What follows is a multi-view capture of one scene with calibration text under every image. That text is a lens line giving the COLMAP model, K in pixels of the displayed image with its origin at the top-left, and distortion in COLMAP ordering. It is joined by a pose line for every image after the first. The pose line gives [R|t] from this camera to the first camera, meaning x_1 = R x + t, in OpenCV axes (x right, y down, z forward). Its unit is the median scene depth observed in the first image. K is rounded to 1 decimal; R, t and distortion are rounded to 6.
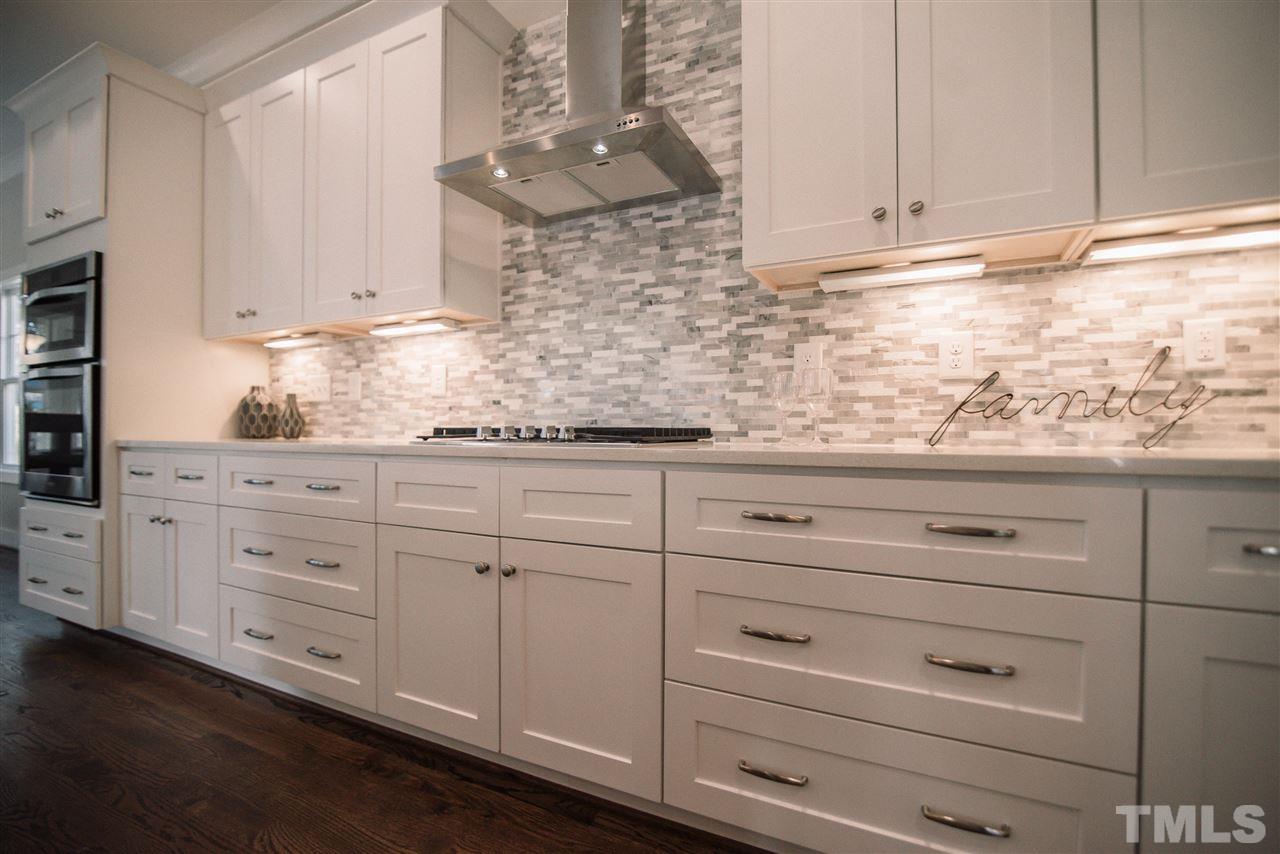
lens RADIAL K [[586.8, 0, 631.7], [0, 586.8, 432.7], [0, 0, 1]] dist [-0.021052, 0.001976]
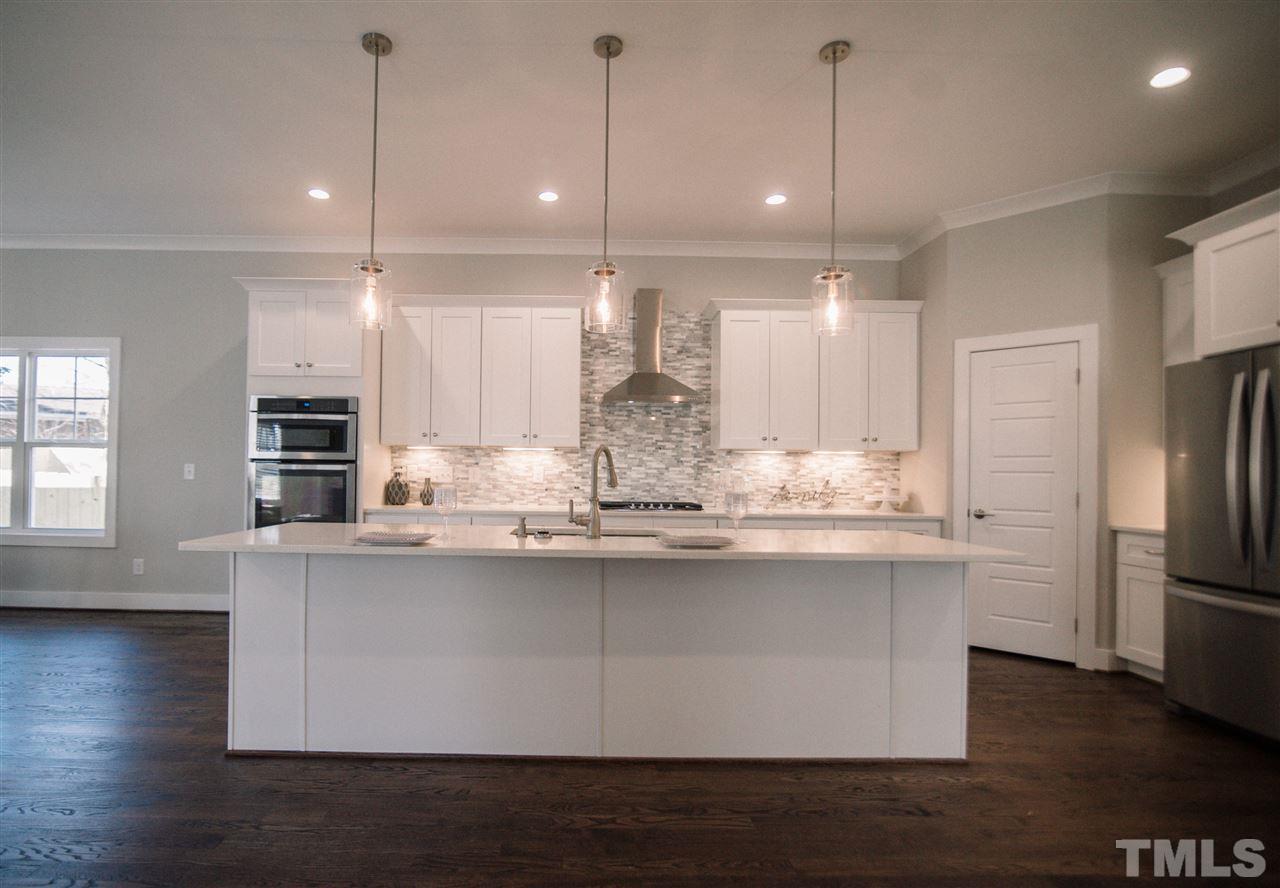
lens RADIAL K [[629.9, 0, 577.7], [0, 629.9, 466.4], [0, 0, 1]] dist [-0.020305, 0.000023]
pose [[0.887709, 0.016462, 0.460110, -1.358801], [-0.010695, 0.999828, -0.015138, -0.101636], [-0.460280, 0.008517, 0.887733, -1.045043]]
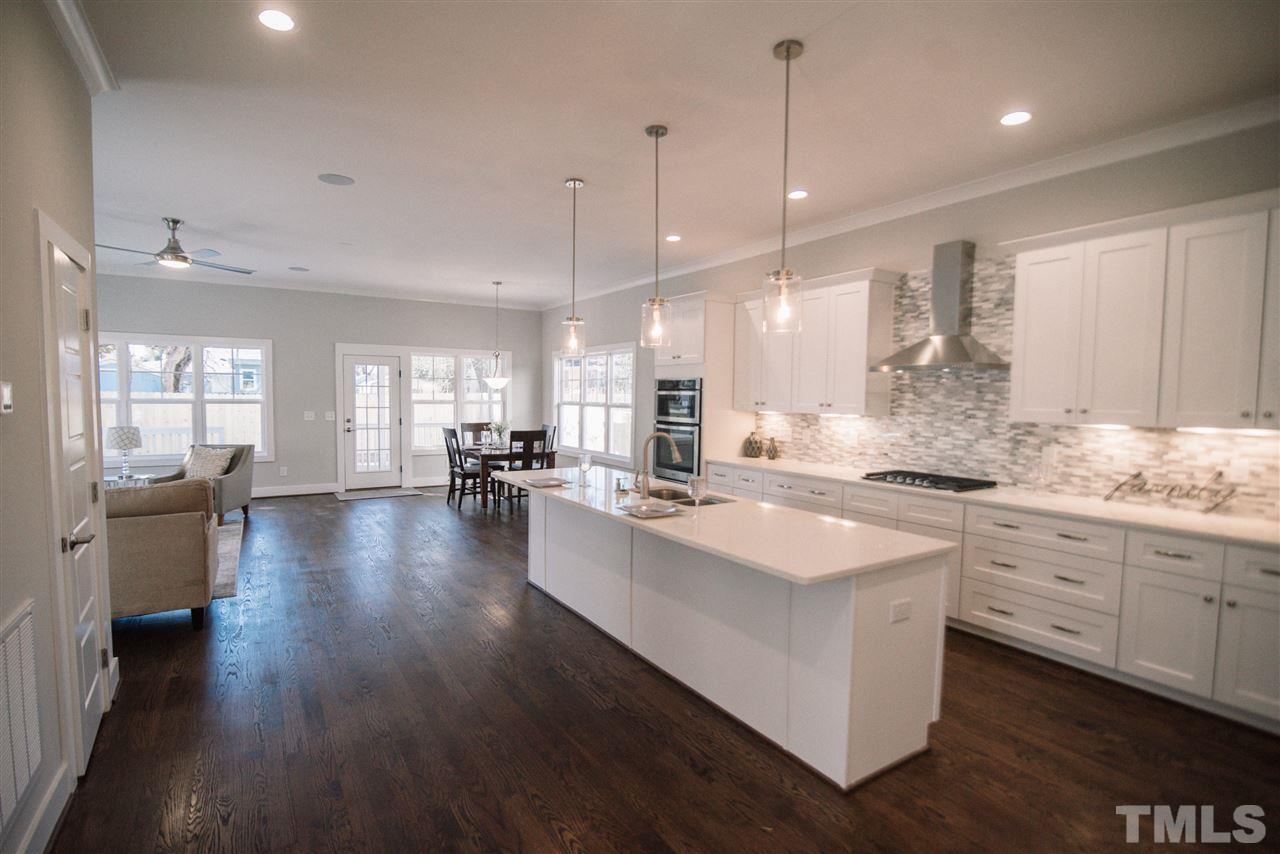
lens RADIAL K [[603.2, 0, 626.3], [0, 603.2, 432.5], [0, 0, 1]] dist [-0.016818, -0.000464]
pose [[0.861640, 0.041069, -0.505856, 0.057114], [-0.013815, 0.998249, 0.057515, -0.260653], [0.507332, -0.042569, 0.860699, -1.420334]]
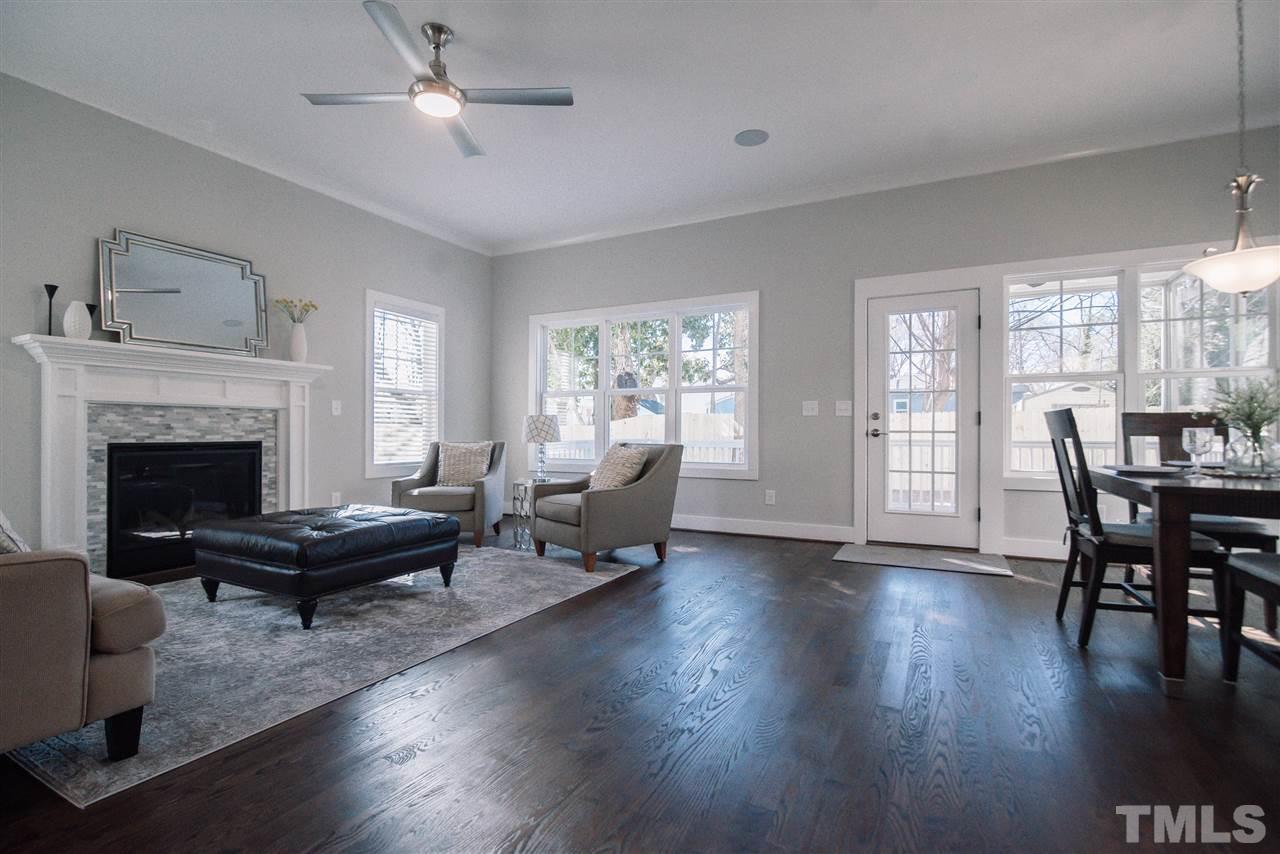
lens RADIAL K [[586.8, 0, 633.6], [0, 586.8, 435.0], [0, 0, 1]] dist [-0.021052, 0.001976]
pose [[-0.007099, 0.002066, -0.999973, -1.466688], [-0.005341, 0.999984, 0.002104, -0.002992], [0.999961, 0.005356, -0.007088, 0.288609]]
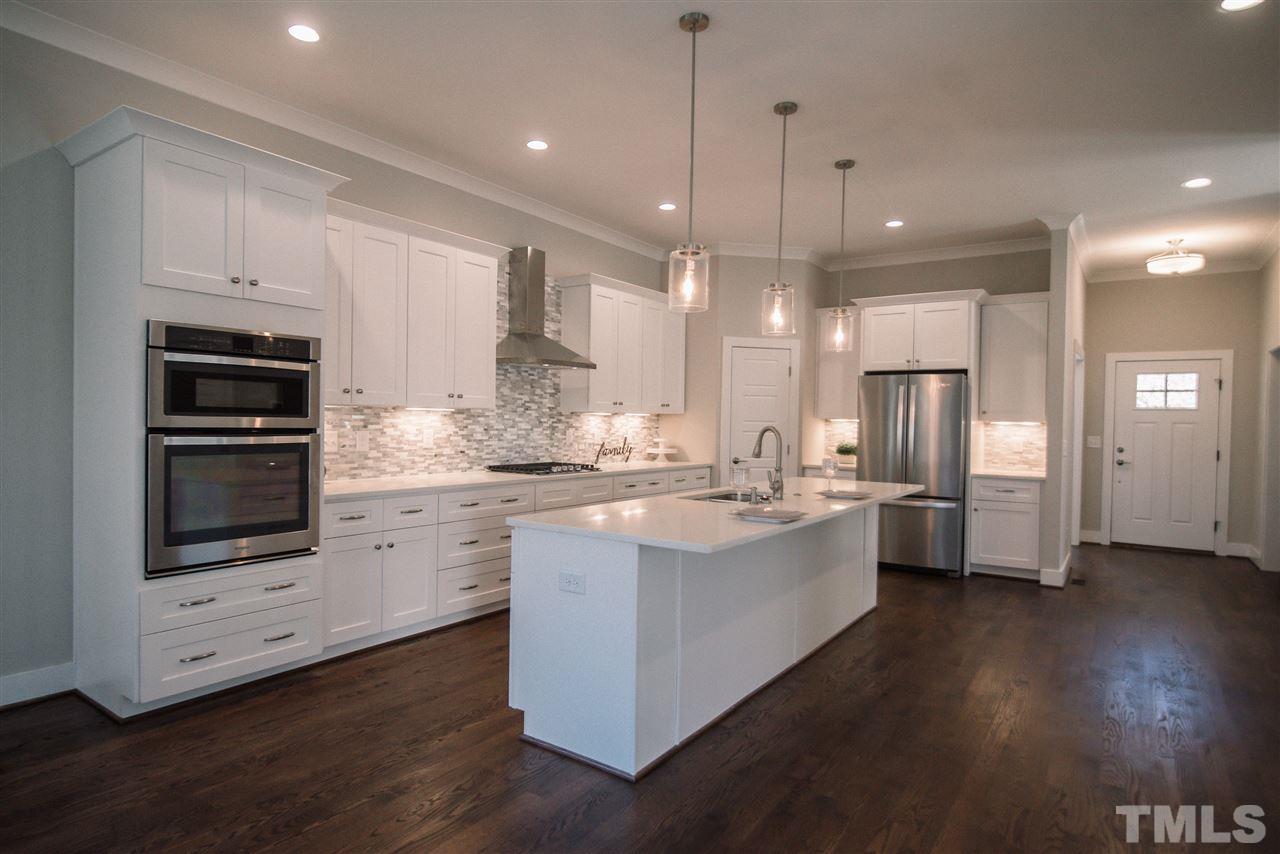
lens RADIAL K [[705.2, 0, 631.7], [0, 705.2, 430.3], [0, 0, 1]] dist [-0.008128, -0.002634]
pose [[0.139583, -0.012728, 0.990129, -2.582994], [-0.014319, 0.999787, 0.014871, -0.175875], [-0.990107, -0.016253, 0.139371, 0.177946]]
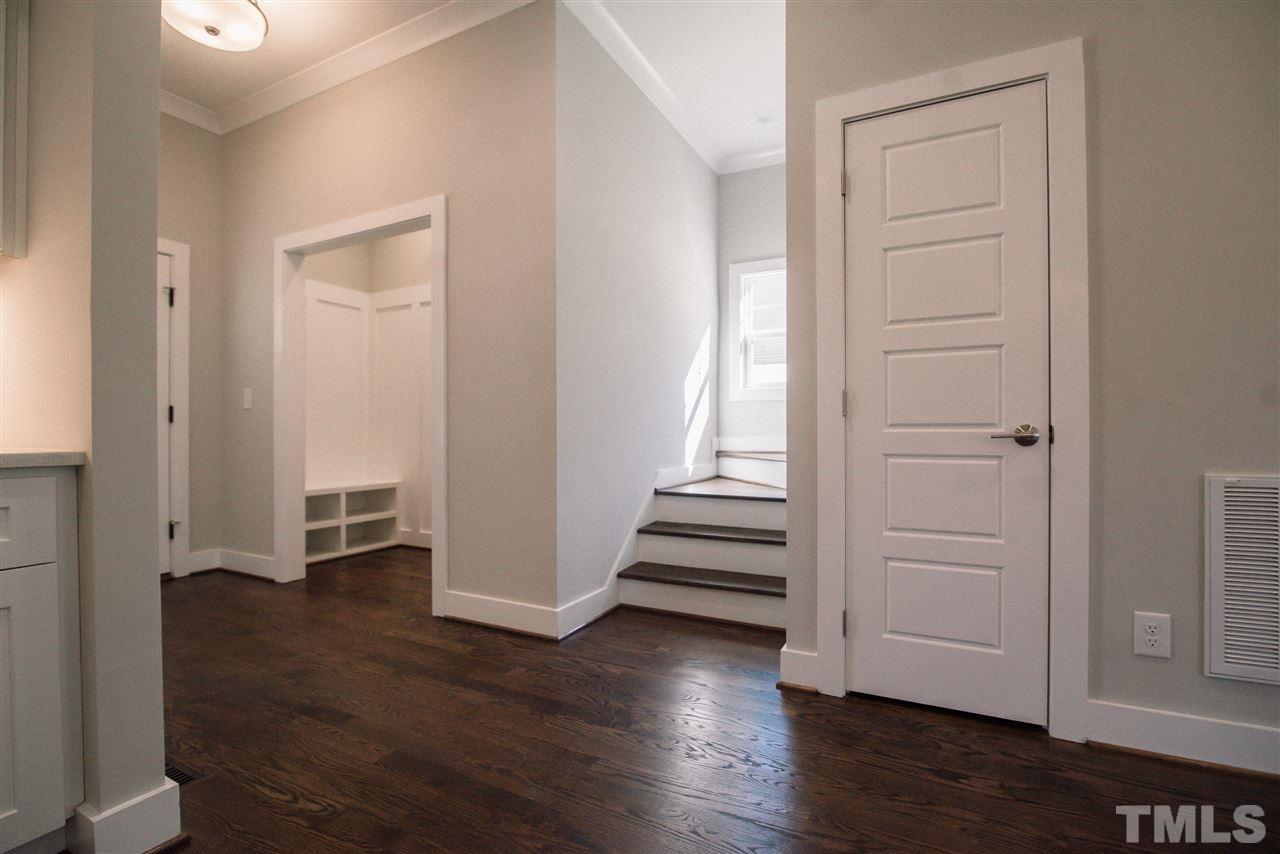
lens RADIAL K [[586.8, 0, 637.2], [0, 586.8, 433.7], [0, 0, 1]] dist [-0.021052, 0.001976]
pose [[-0.999978, -0.002762, 0.006016, -0.186829], [-0.002724, 0.999976, 0.006331, 0.001182], [-0.006033, 0.006315, -0.999962, -0.477666]]
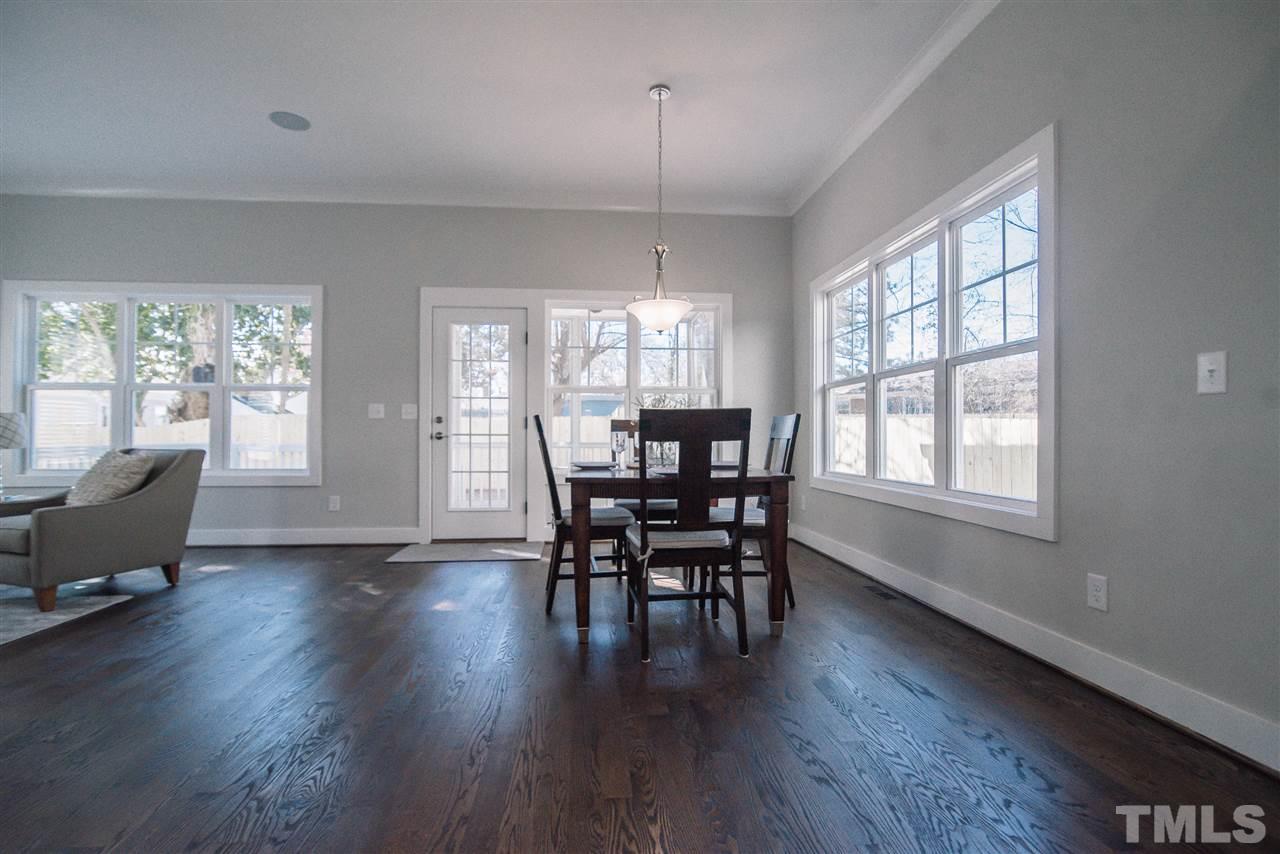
lens RADIAL K [[586.8, 0, 632.6], [0, 586.8, 434.7], [0, 0, 1]] dist [-0.021052, 0.001976]
pose [[0.532080, -0.003043, -0.846688, -1.315837], [-0.002175, 0.999985, -0.004960, -0.005575], [0.846691, 0.004481, 0.532066, 0.610143]]
